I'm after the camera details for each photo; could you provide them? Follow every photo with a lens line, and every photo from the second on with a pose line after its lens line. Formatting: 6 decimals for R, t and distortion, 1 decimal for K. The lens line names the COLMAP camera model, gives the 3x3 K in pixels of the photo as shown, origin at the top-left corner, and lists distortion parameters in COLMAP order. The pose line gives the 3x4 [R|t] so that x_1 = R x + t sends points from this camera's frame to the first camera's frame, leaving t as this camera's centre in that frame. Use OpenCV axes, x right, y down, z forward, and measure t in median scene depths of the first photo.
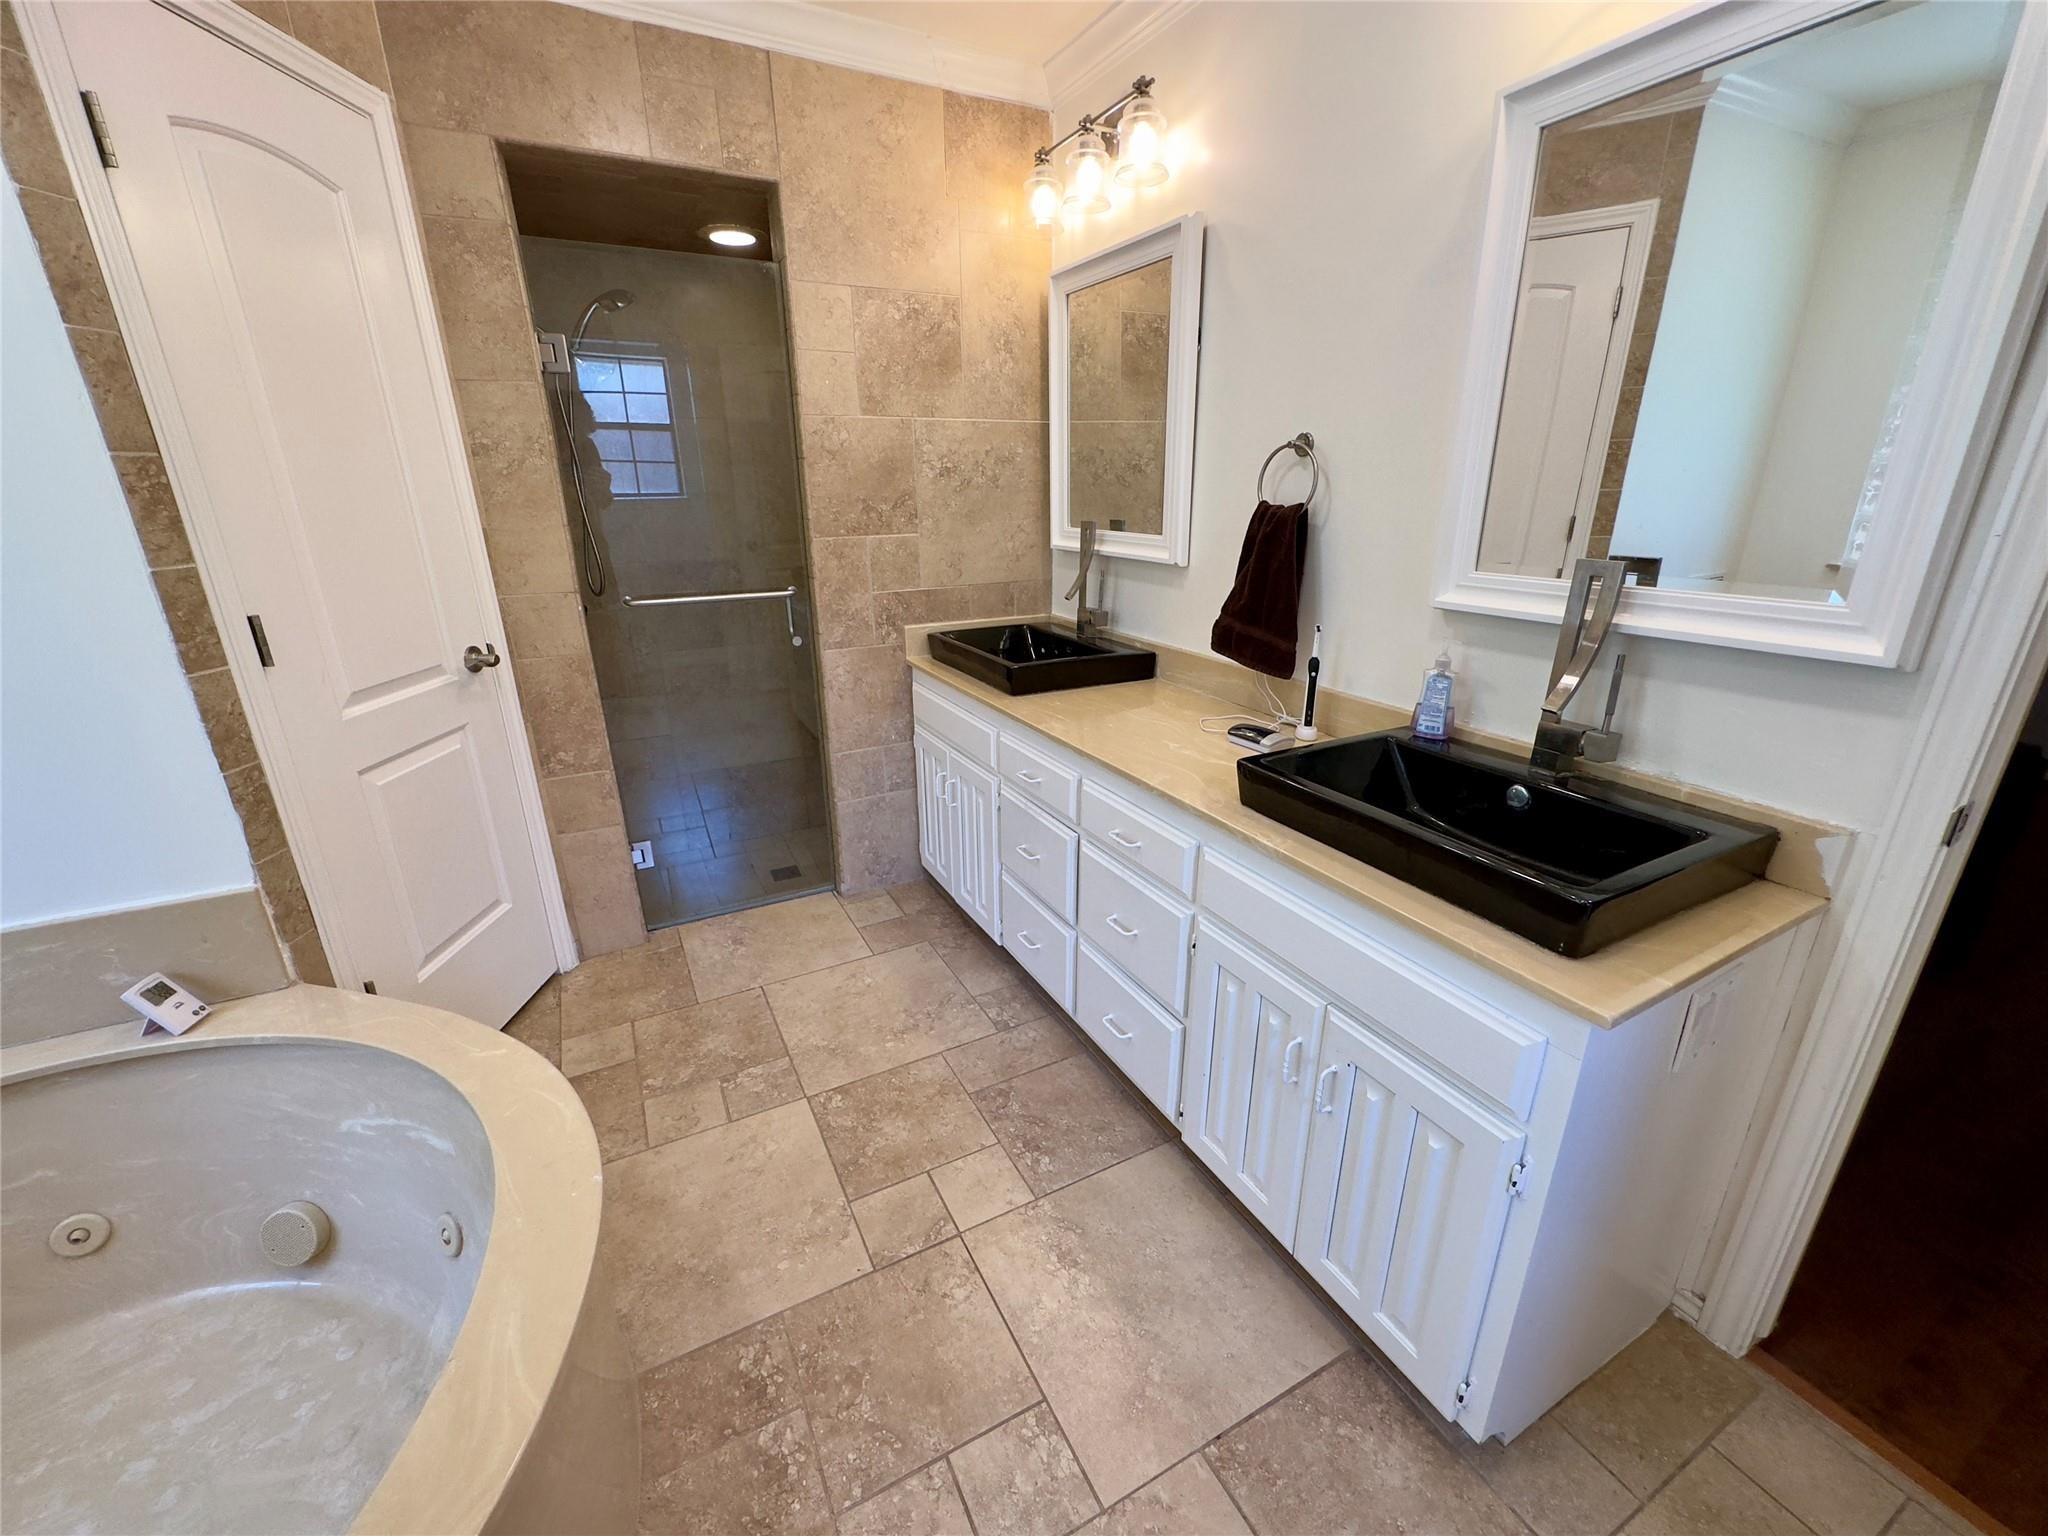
lens RADIAL K [[822.2, 0, 1021.6], [0, 822.2, 765.9], [0, 0, 1]] dist [-0.001102, 0.000712]
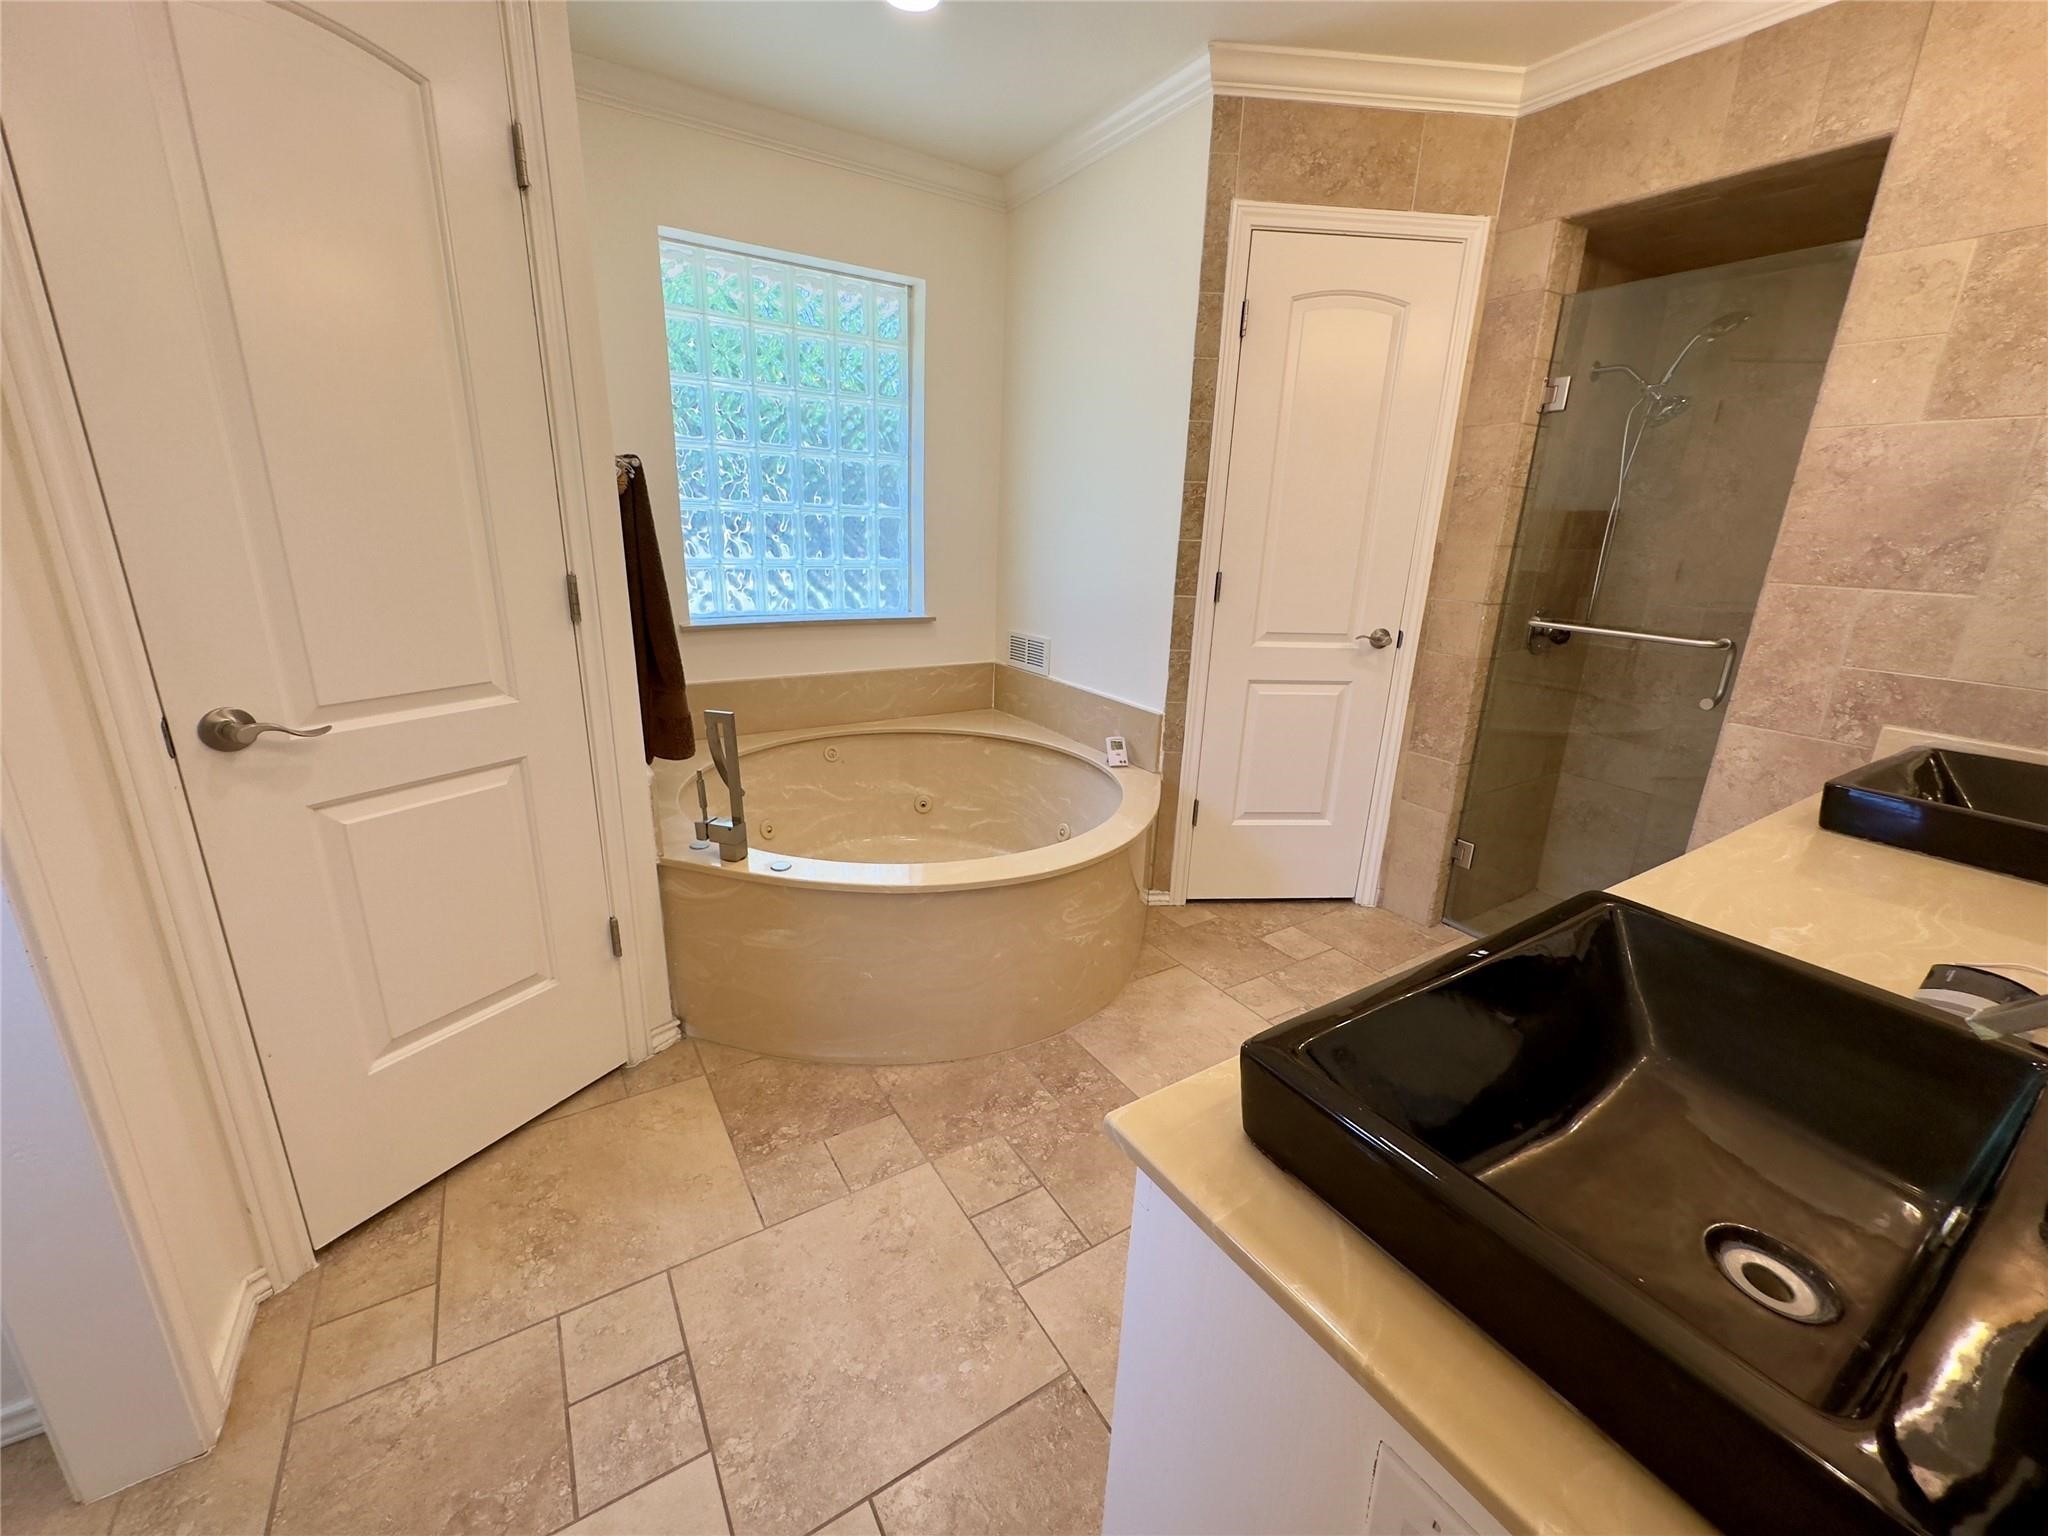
lens RADIAL K [[822.2, 0, 1021.9], [0, 822.2, 766.4], [0, 0, 1]] dist [-0.001102, 0.000712]
pose [[0.075864, 0.297532, -0.951693, 0.621133], [-0.360998, 0.897891, 0.251935, -0.072962], [0.929476, 0.324447, 0.175526, 0.313474]]
